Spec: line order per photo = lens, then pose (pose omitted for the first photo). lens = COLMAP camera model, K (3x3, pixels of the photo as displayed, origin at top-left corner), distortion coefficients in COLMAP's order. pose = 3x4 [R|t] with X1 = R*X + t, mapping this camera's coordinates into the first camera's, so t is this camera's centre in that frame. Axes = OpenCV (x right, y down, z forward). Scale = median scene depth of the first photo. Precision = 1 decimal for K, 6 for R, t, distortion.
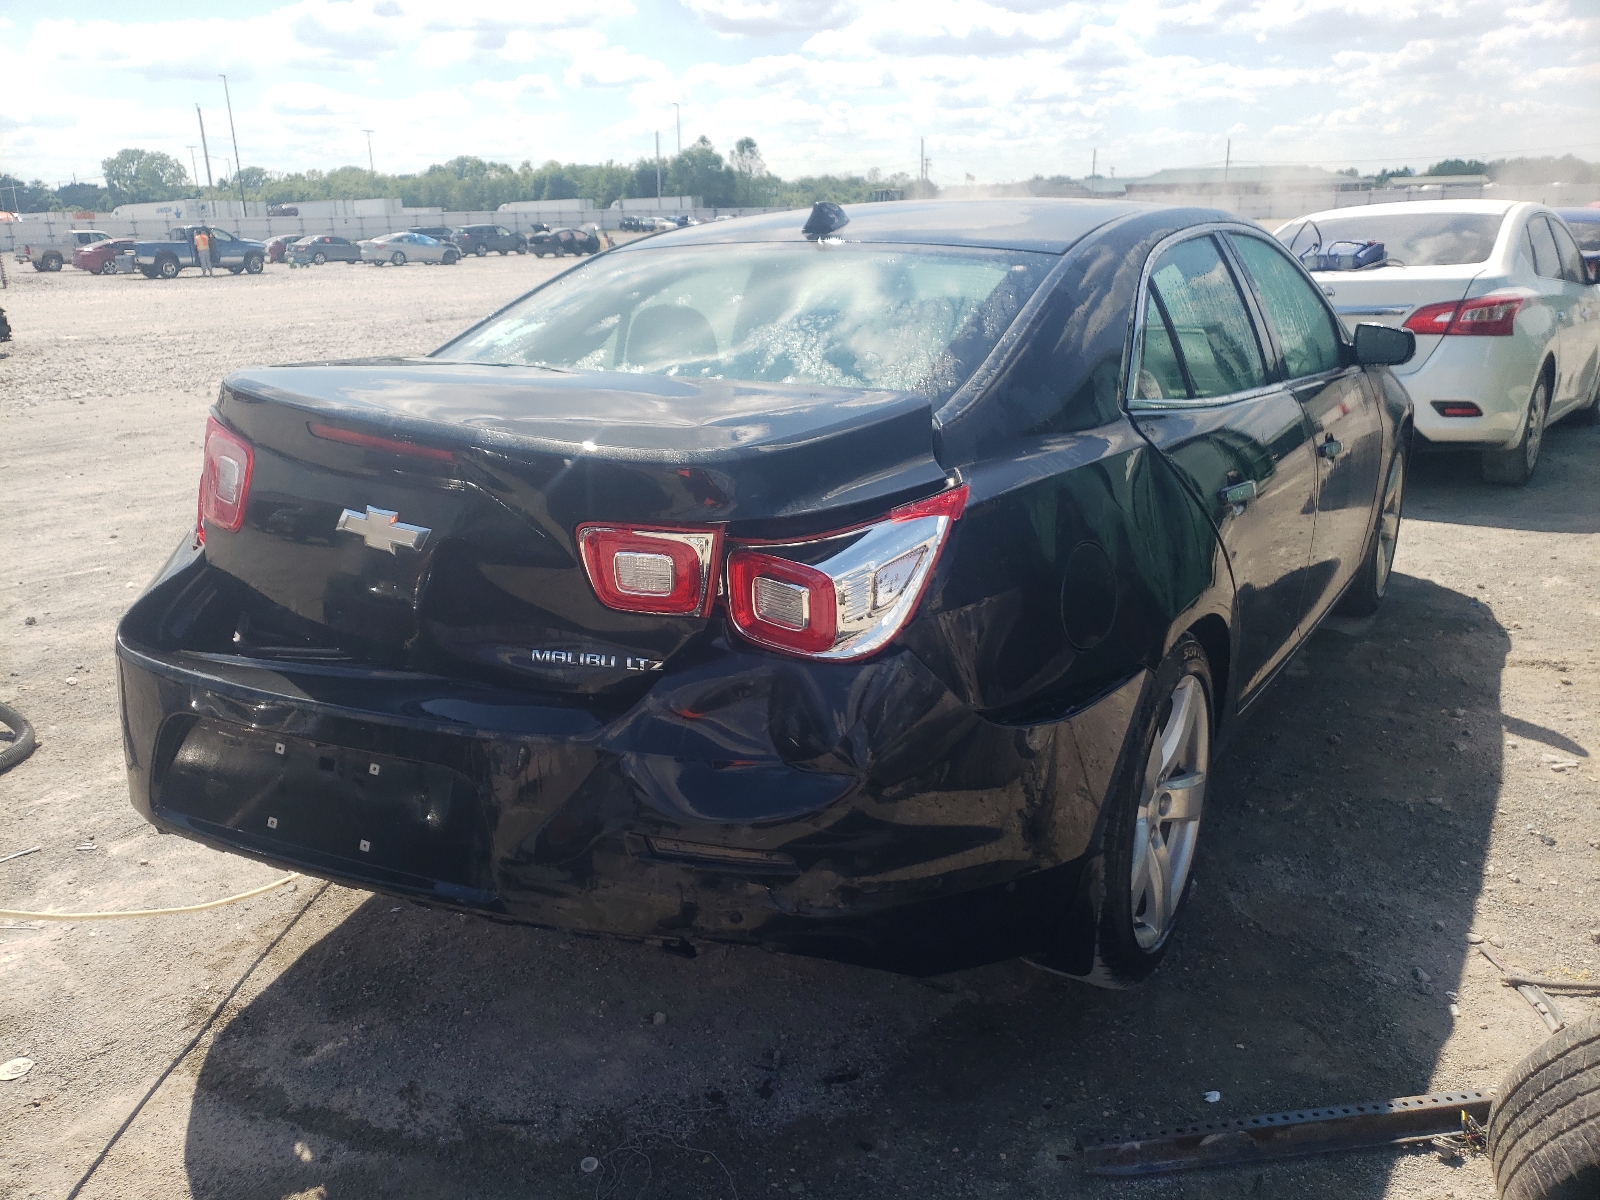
lens RADIAL K [[1329.5, 0, 735.8], [0, 1329.5, 599.6], [0, 0, 1]] dist [-0.000892, 0.018798]
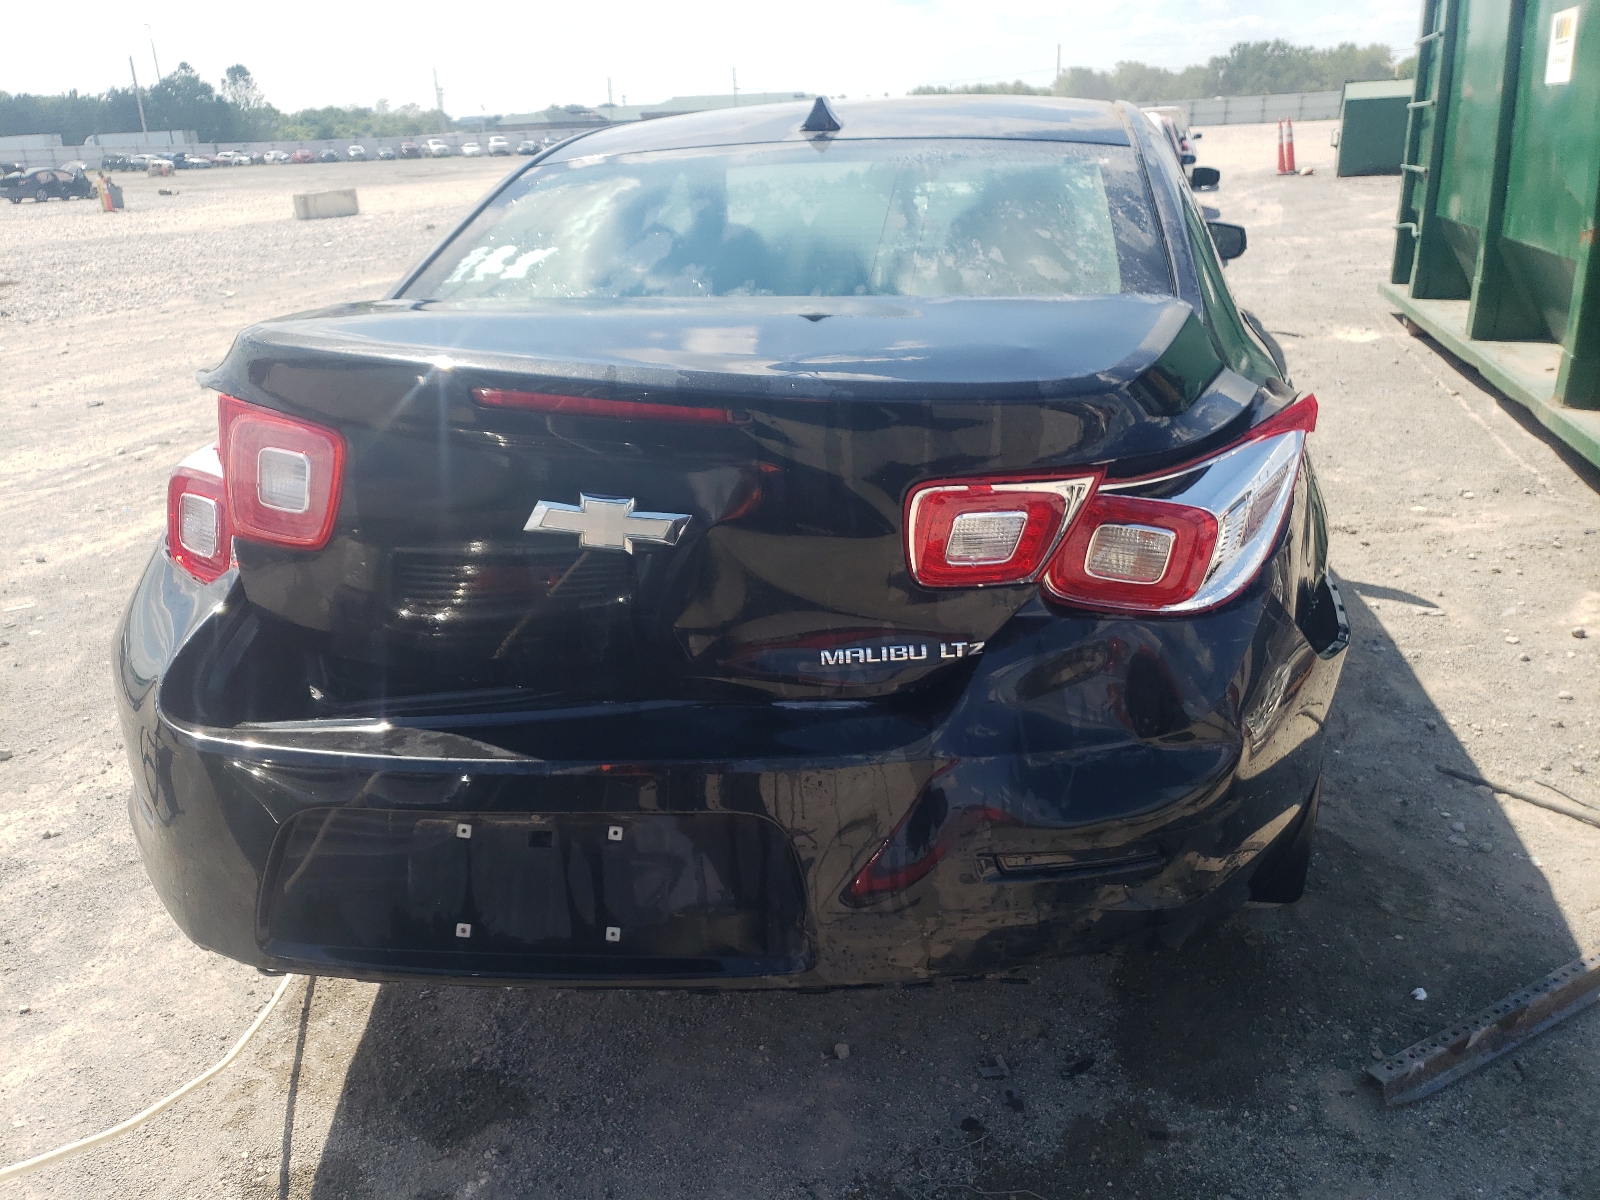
lens RADIAL K [[1329.5, 0, 735.8], [0, 1329.5, 599.6], [0, 0, 1]] dist [-0.000892, 0.018798]
pose [[0.932860, -0.130992, 0.335579, -0.321366], [0.115747, 0.991141, 0.065129, -0.035487], [-0.341137, -0.021914, 0.939758, 0.183468]]
